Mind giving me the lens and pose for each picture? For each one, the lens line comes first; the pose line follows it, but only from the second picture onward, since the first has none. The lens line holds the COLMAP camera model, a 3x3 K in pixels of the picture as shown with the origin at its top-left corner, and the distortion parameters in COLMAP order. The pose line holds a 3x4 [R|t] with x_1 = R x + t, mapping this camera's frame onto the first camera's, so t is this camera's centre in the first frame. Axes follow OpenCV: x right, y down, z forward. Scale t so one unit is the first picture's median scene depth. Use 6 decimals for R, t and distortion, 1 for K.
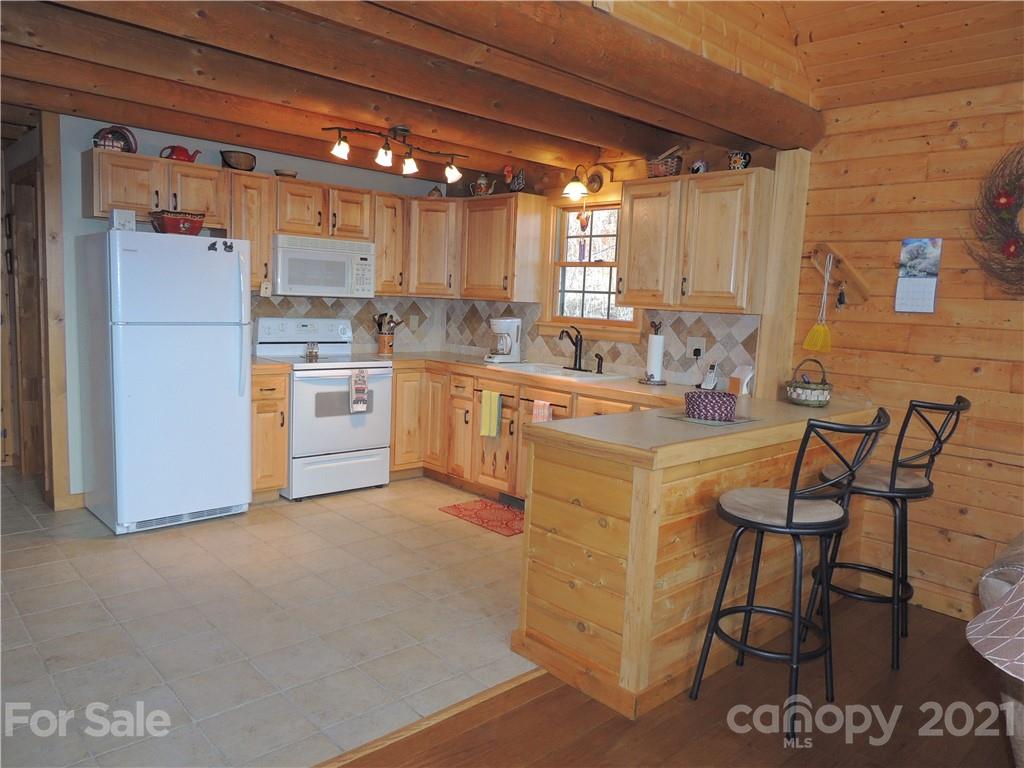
lens RADIAL K [[729.6, 0, 513.5], [0, 729.6, 381.3], [0, 0, 1]] dist [-0.007163, -0.006569]
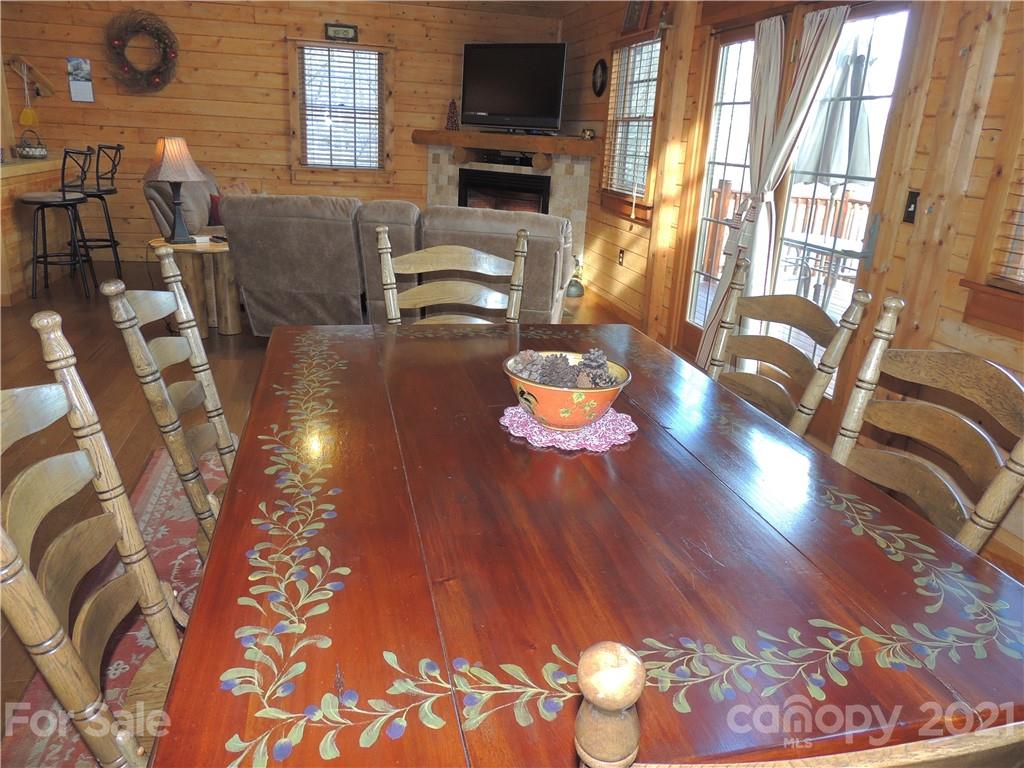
lens RADIAL K [[729.6, 0, 517.7], [0, 729.6, 379.7], [0, 0, 1]] dist [-0.007163, -0.006569]
pose [[0.483208, -0.296278, 0.823850, -0.549119], [0.066535, 0.950705, 0.302874, 0.078823], [-0.872974, -0.091536, 0.479101, -0.776366]]
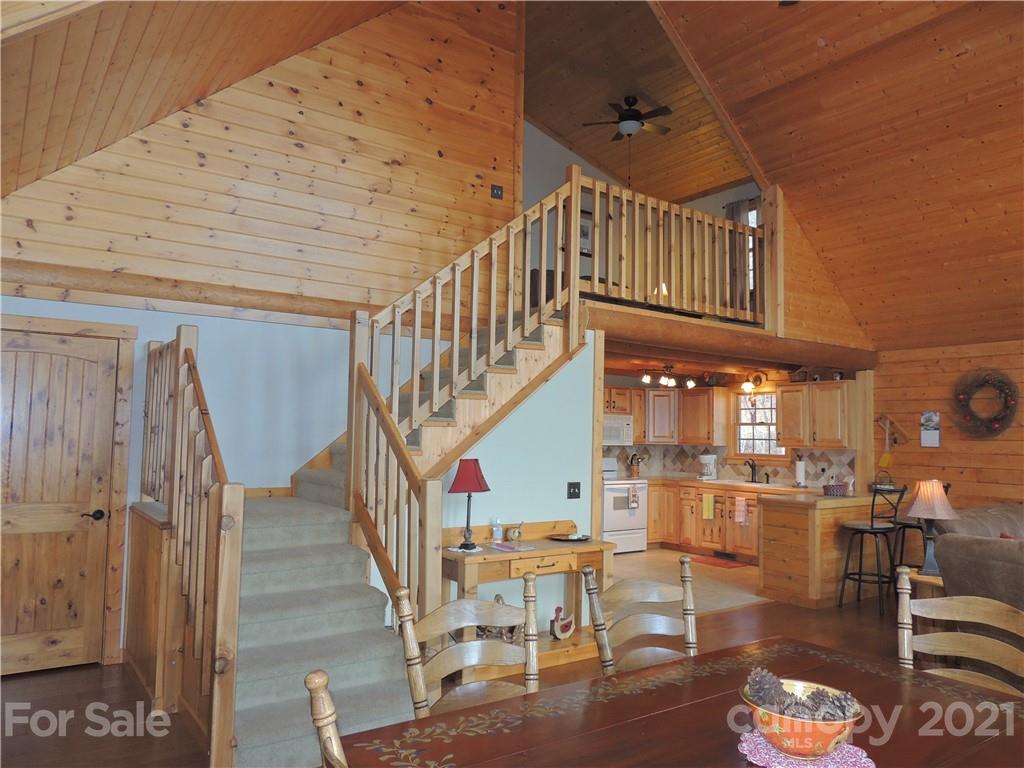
lens RADIAL K [[729.6, 0, 516.4], [0, 729.6, 387.3], [0, 0, 1]] dist [-0.007163, -0.006569]
pose [[0.992248, -0.035204, -0.119187, -0.331396], [0.013094, 0.983317, -0.181430, 0.088514], [0.123586, 0.178462, 0.976155, -1.068269]]
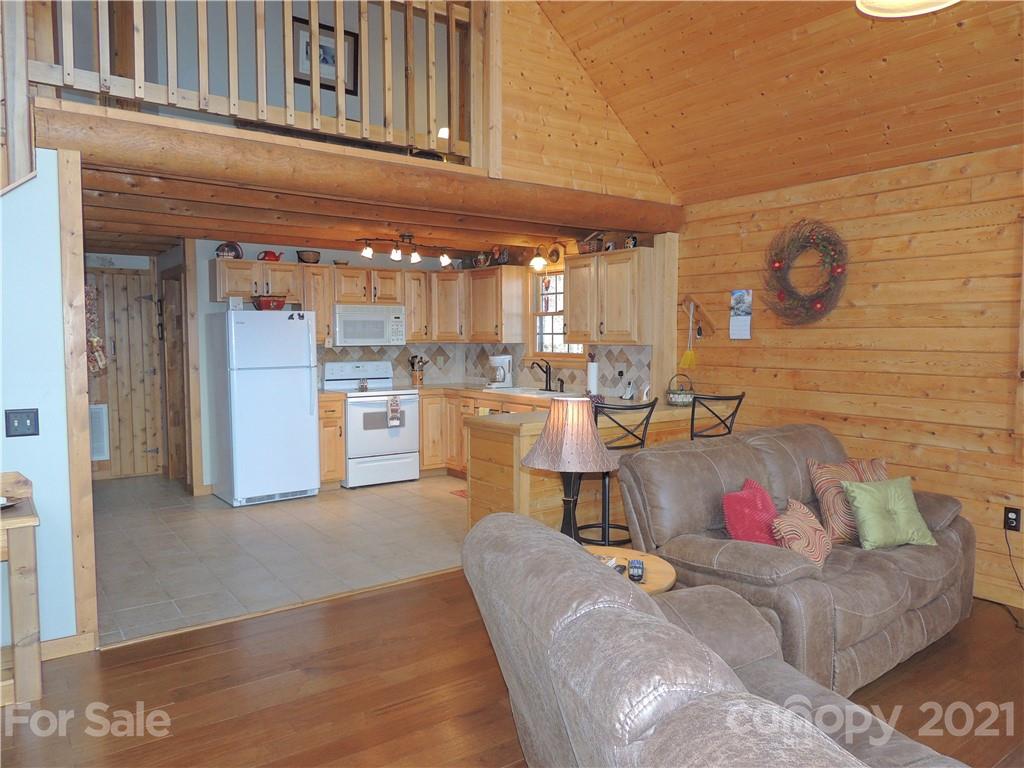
lens RADIAL K [[729.6, 0, 513.6], [0, 729.6, 382.9], [0, 0, 1]] dist [-0.007163, -0.006569]
pose [[0.992051, -0.039206, -0.119574, 0.227842], [0.032963, 0.998010, -0.053754, 0.050568], [0.121443, 0.049386, 0.991369, -0.453589]]
